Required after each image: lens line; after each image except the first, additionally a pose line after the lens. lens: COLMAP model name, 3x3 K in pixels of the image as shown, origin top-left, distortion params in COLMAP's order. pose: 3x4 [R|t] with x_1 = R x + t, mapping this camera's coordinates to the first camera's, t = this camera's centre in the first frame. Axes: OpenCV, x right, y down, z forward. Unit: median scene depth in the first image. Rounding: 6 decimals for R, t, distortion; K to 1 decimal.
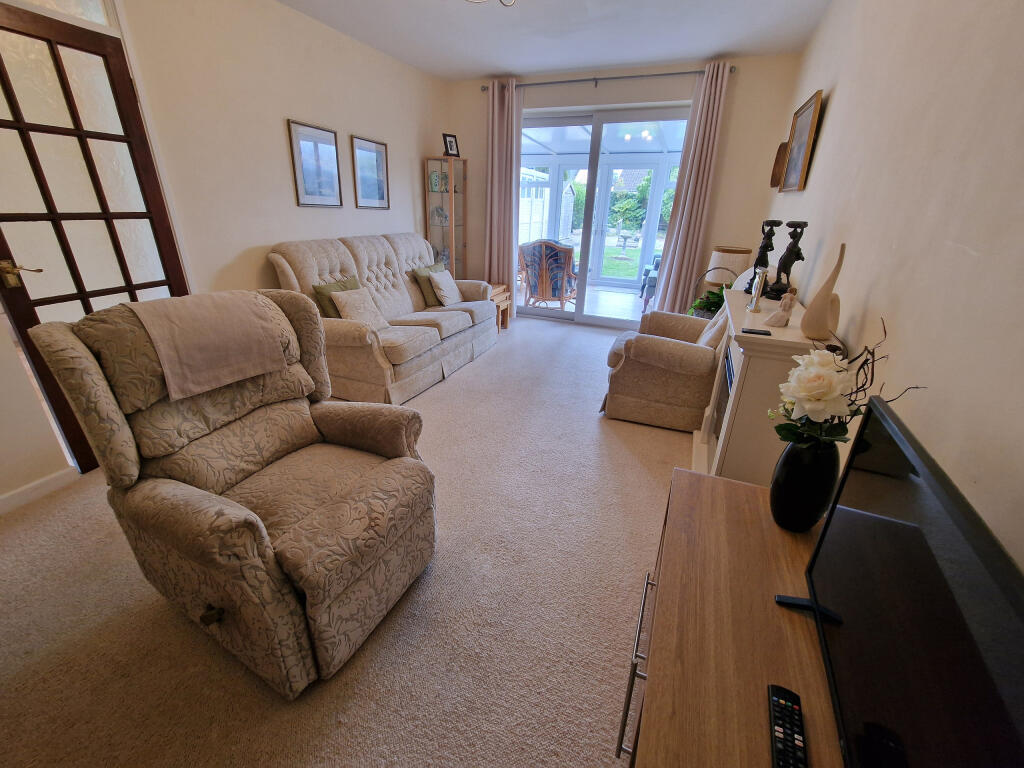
lens RADIAL K [[420.0, 0, 512.7], [0, 420.0, 385.5], [0, 0, 1]] dist [0.001193, 0.000046]
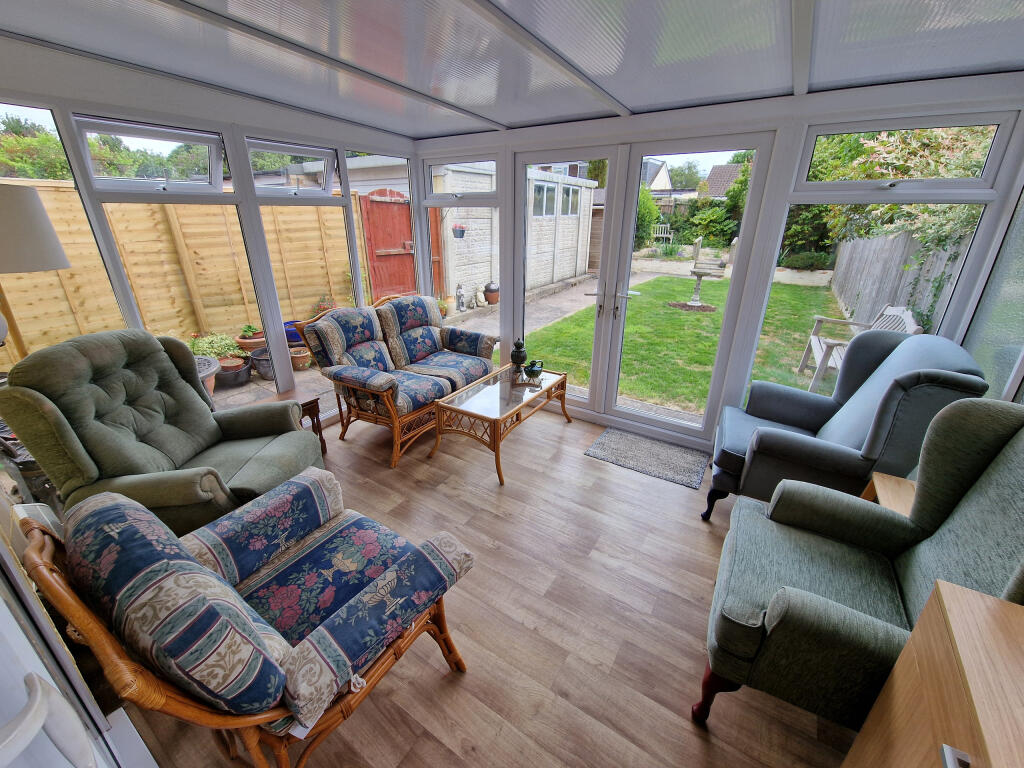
lens RADIAL K [[420.0, 0, 509.8], [0, 420.0, 378.0], [0, 0, 1]] dist [0.001193, 0.000046]
pose [[0.982347, 0.039262, -0.182903, 0.074521], [-0.045602, 0.998491, -0.030584, -0.111545], [0.181426, 0.038385, 0.982655, 0.229454]]
